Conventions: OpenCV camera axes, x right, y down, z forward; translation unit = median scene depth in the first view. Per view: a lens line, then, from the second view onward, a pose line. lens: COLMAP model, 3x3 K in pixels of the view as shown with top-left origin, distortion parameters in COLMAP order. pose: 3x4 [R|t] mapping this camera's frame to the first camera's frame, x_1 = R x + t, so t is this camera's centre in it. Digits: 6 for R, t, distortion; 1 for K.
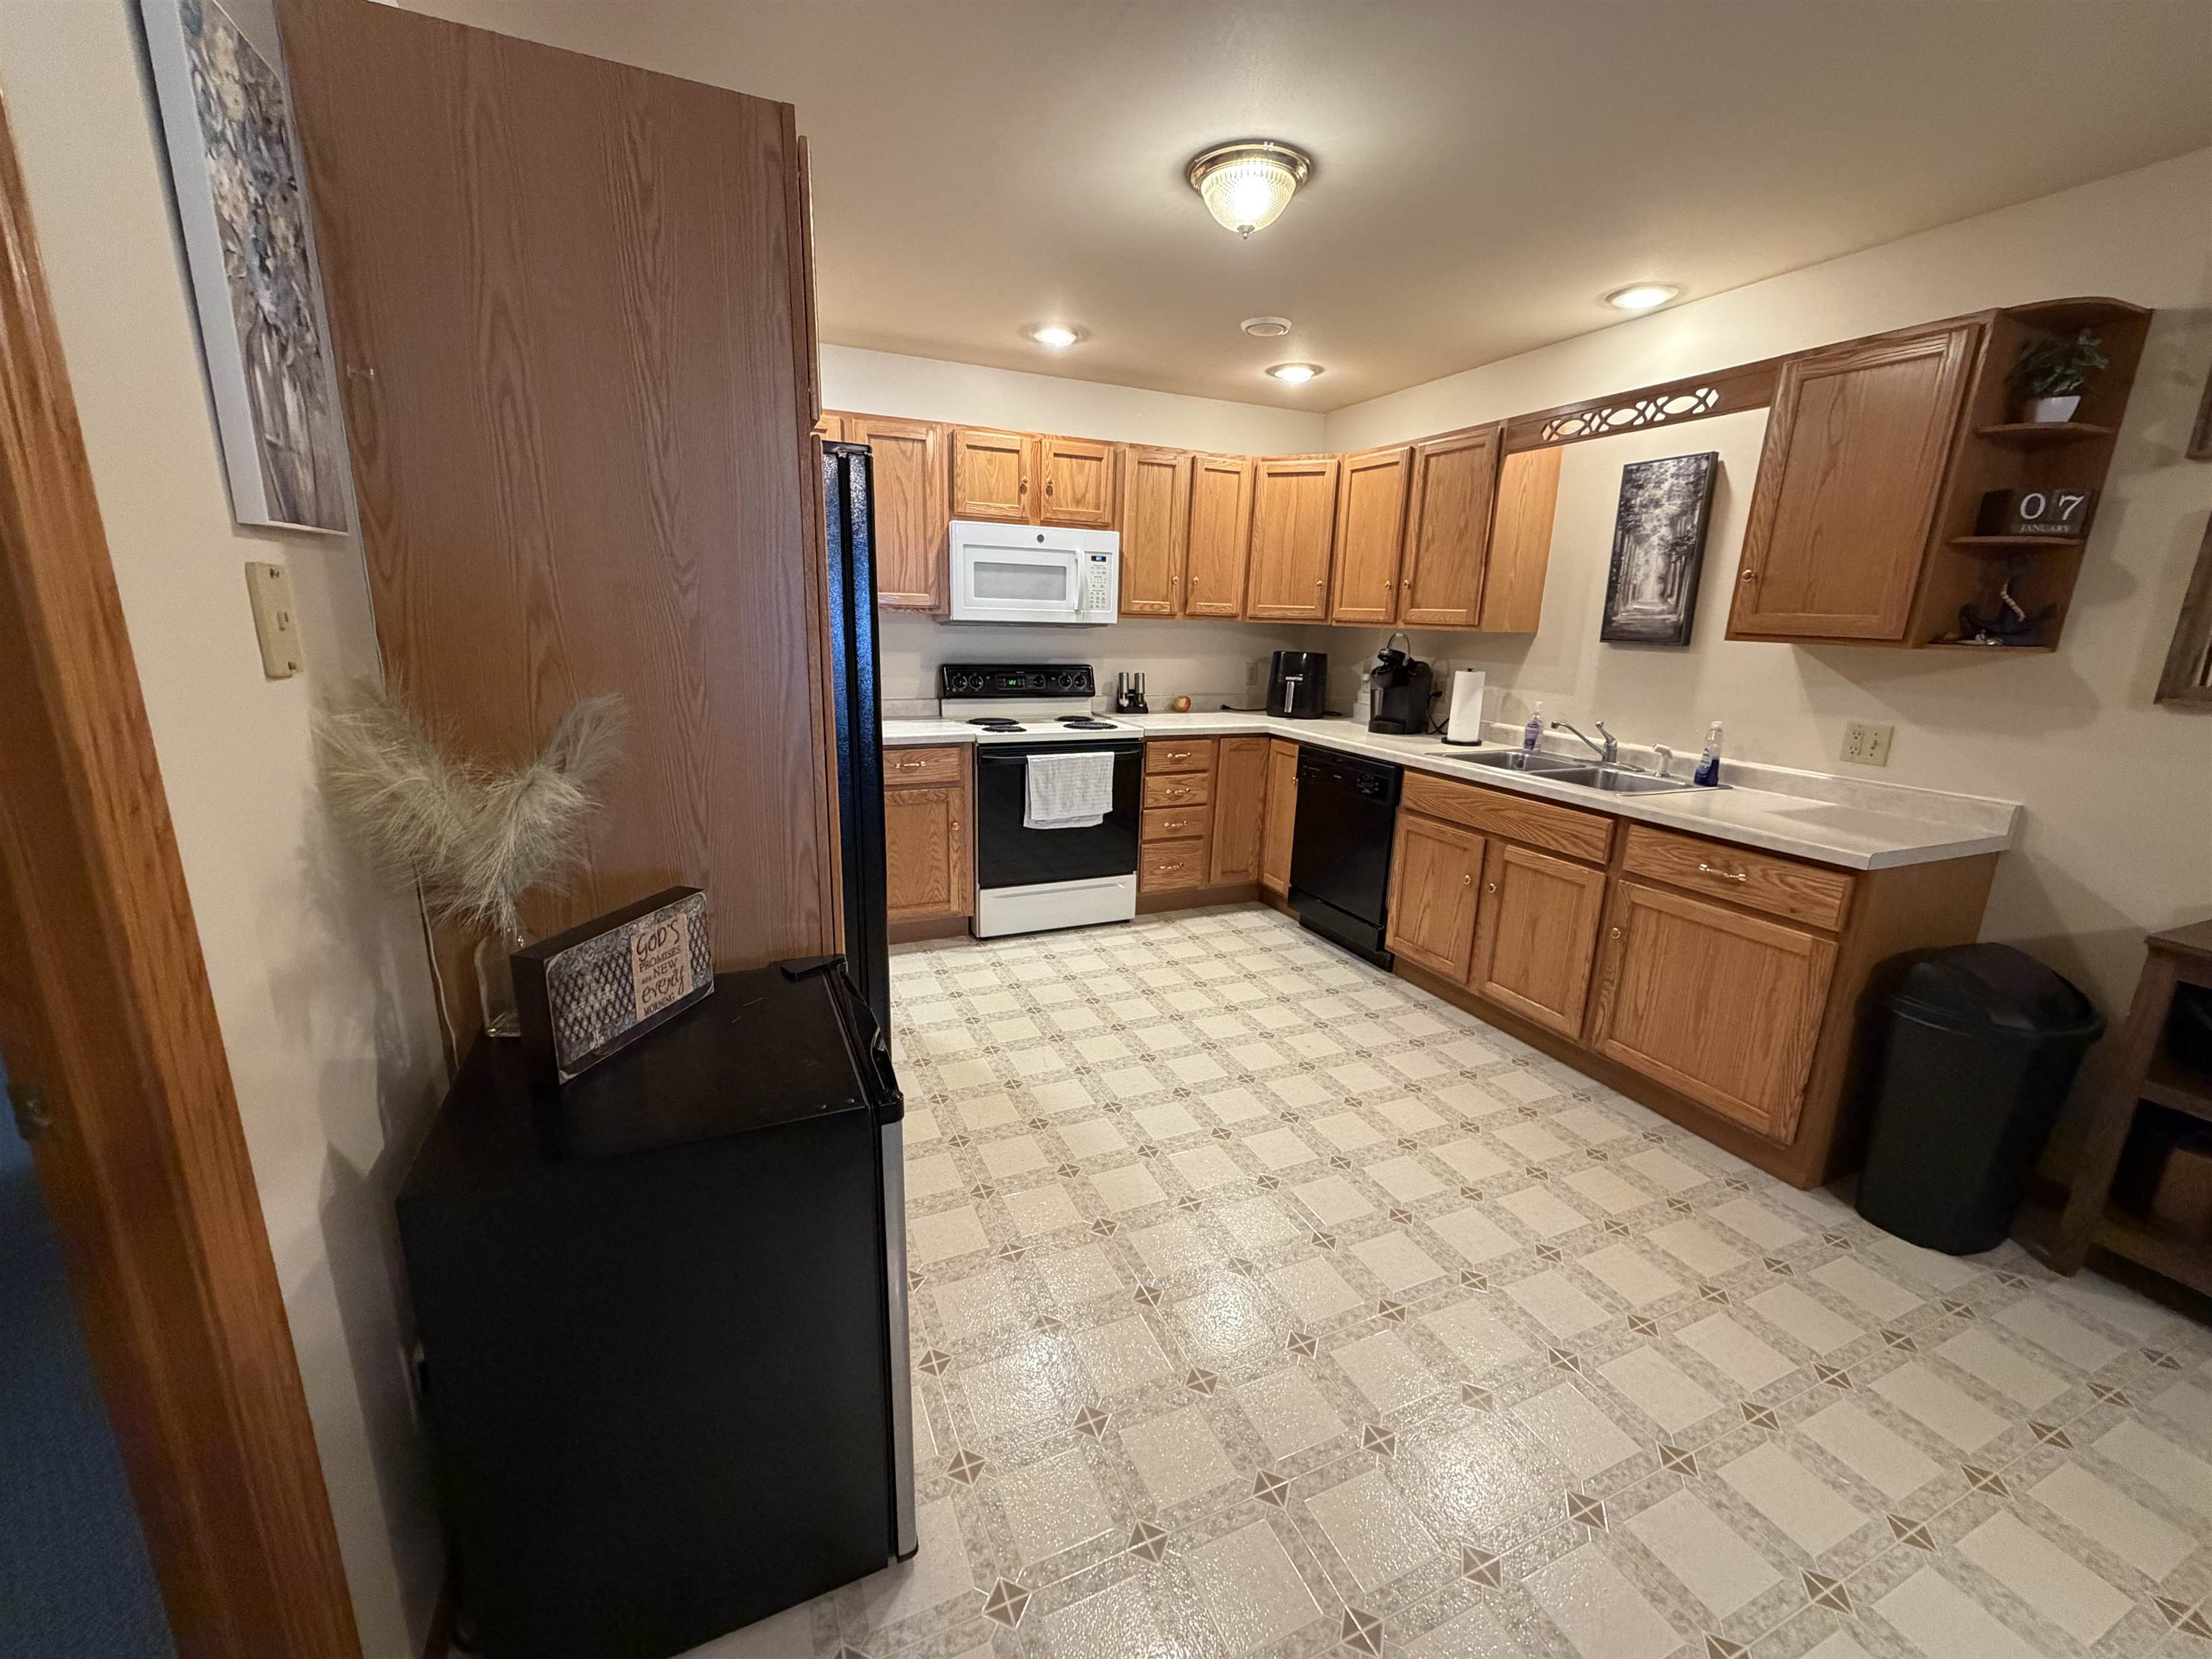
lens RADIAL K [[891.9, 0, 1108.6], [0, 891.9, 826.0], [0, 0, 1]] dist [0.000148, 0.000012]
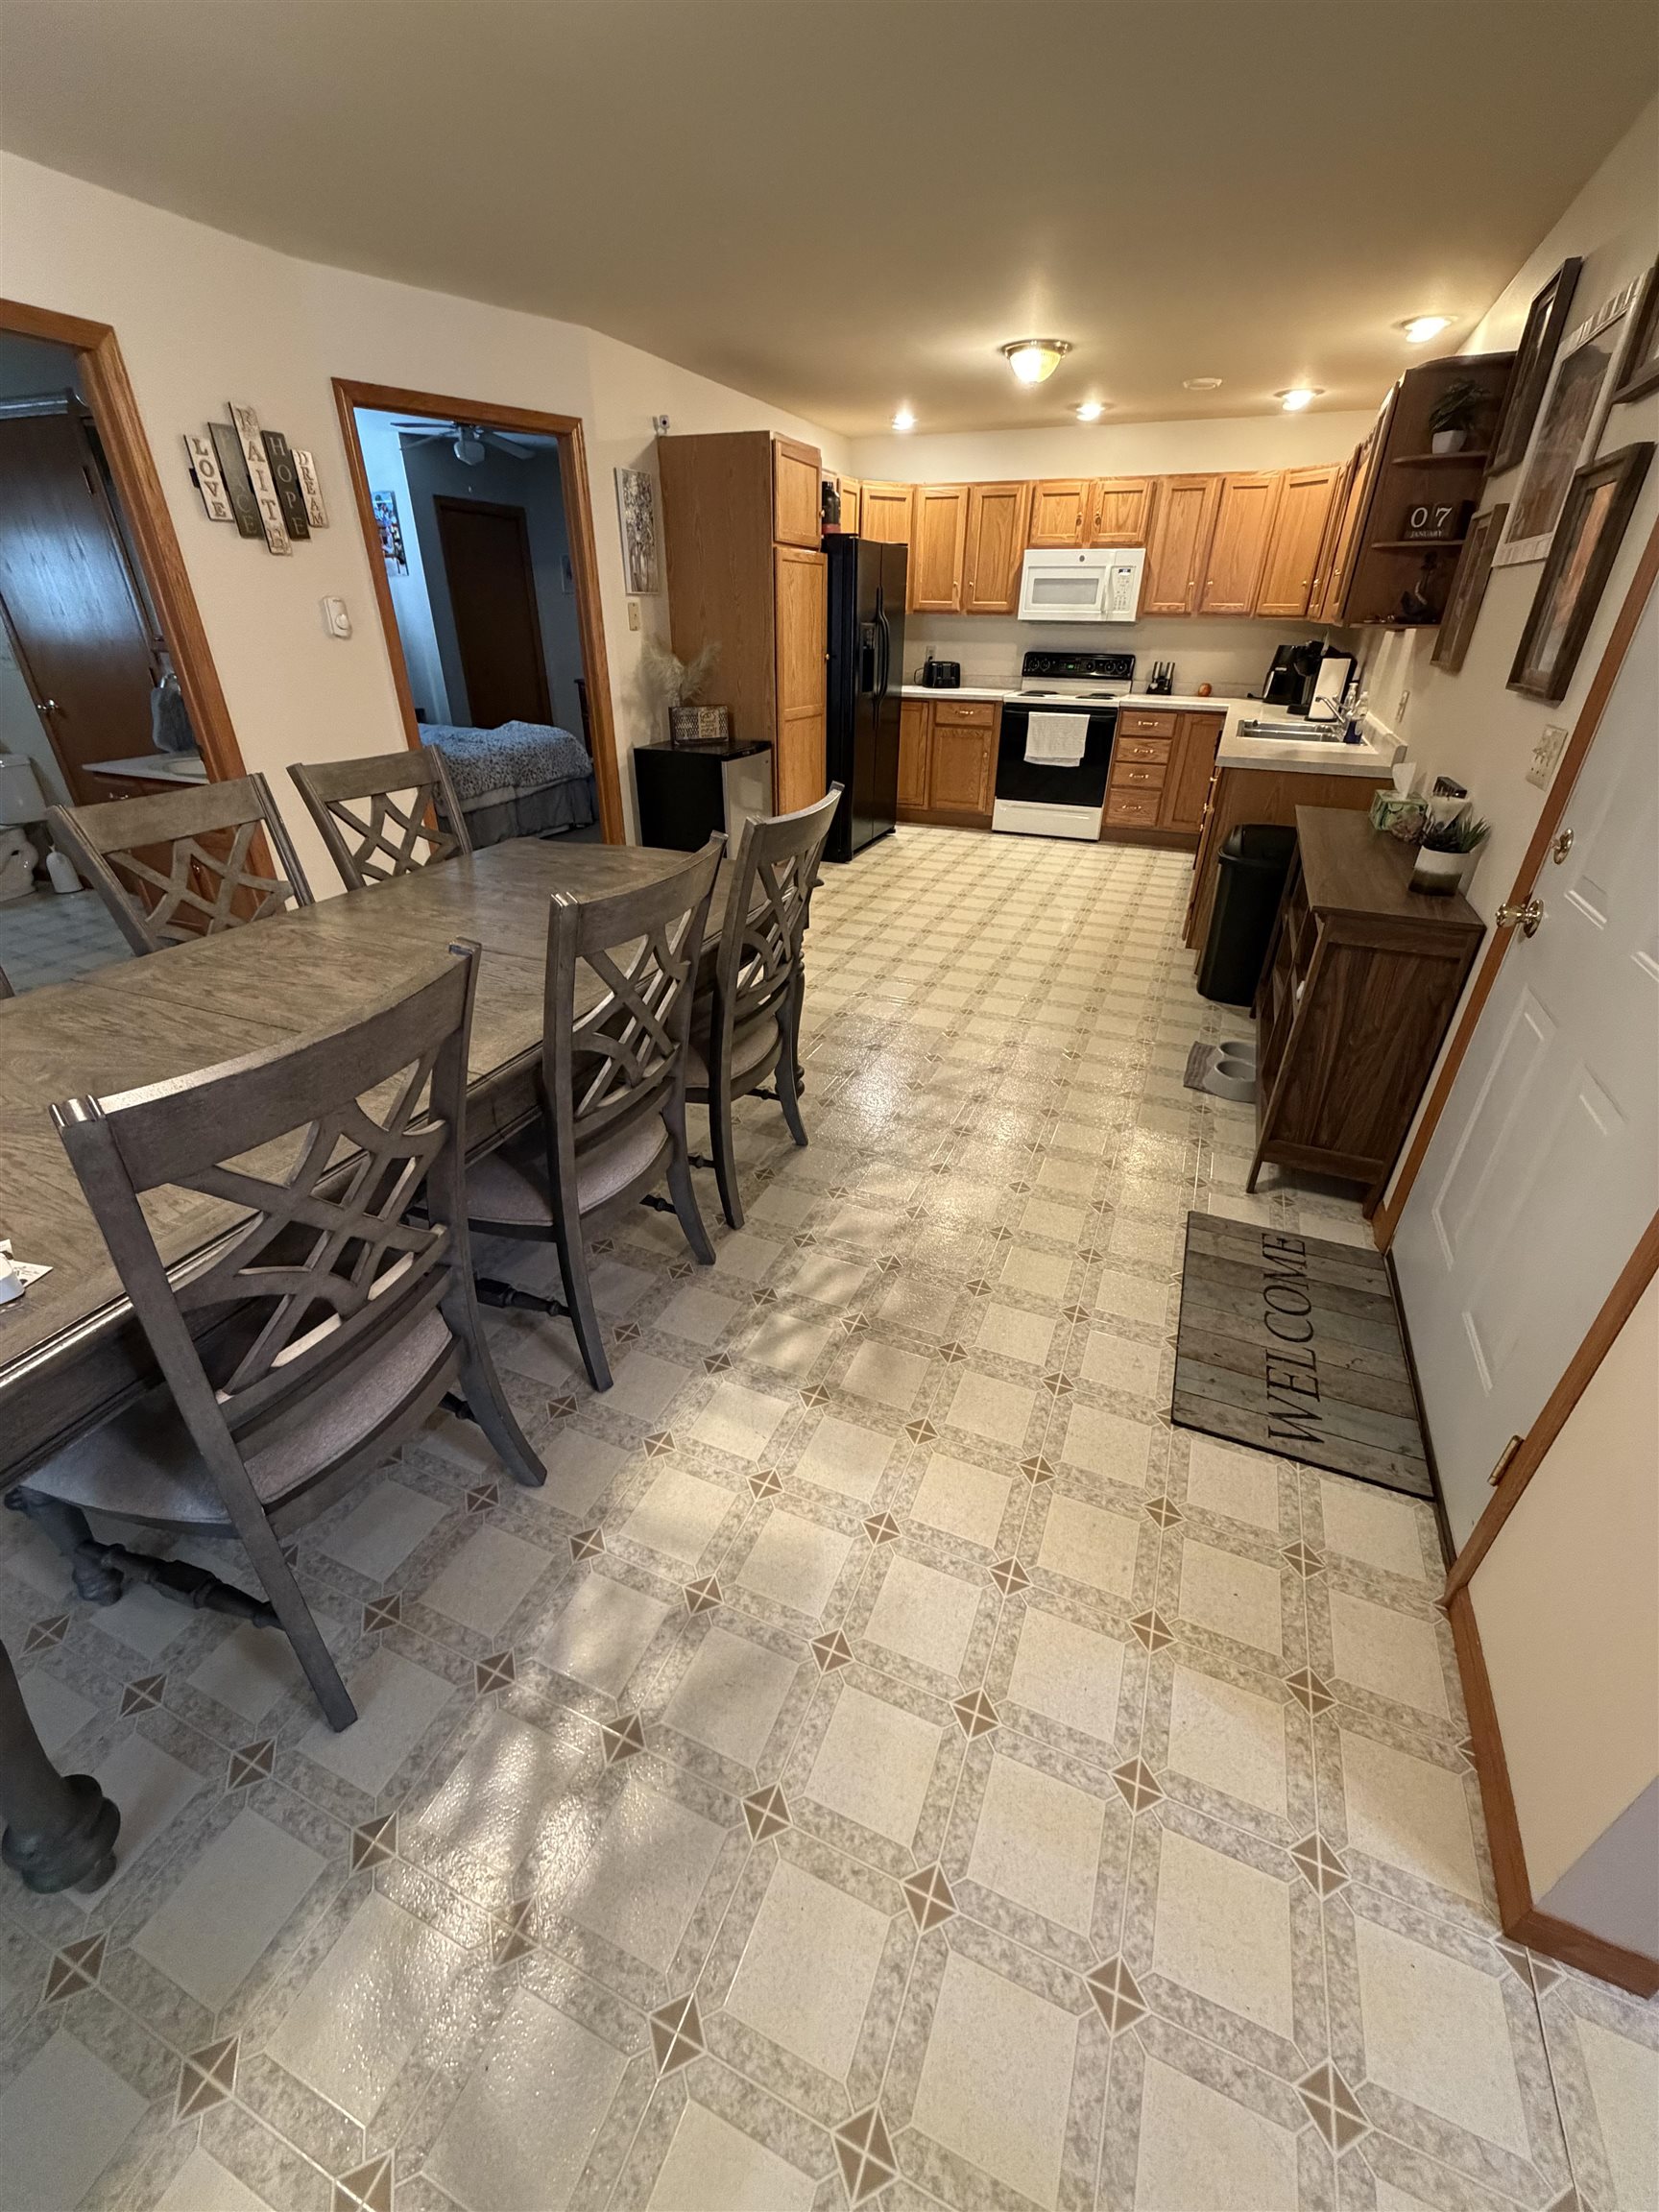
lens RADIAL K [[891.9, 0, 824.6], [0, 891.9, 1110.4], [0, 0, 1]] dist [0.000148, 0.000012]
pose [[0.687241, 0.338512, -0.642736, 1.051809], [-0.159537, 0.933519, 0.321076, 0.151758], [0.708695, -0.118117, 0.695558, -0.531500]]
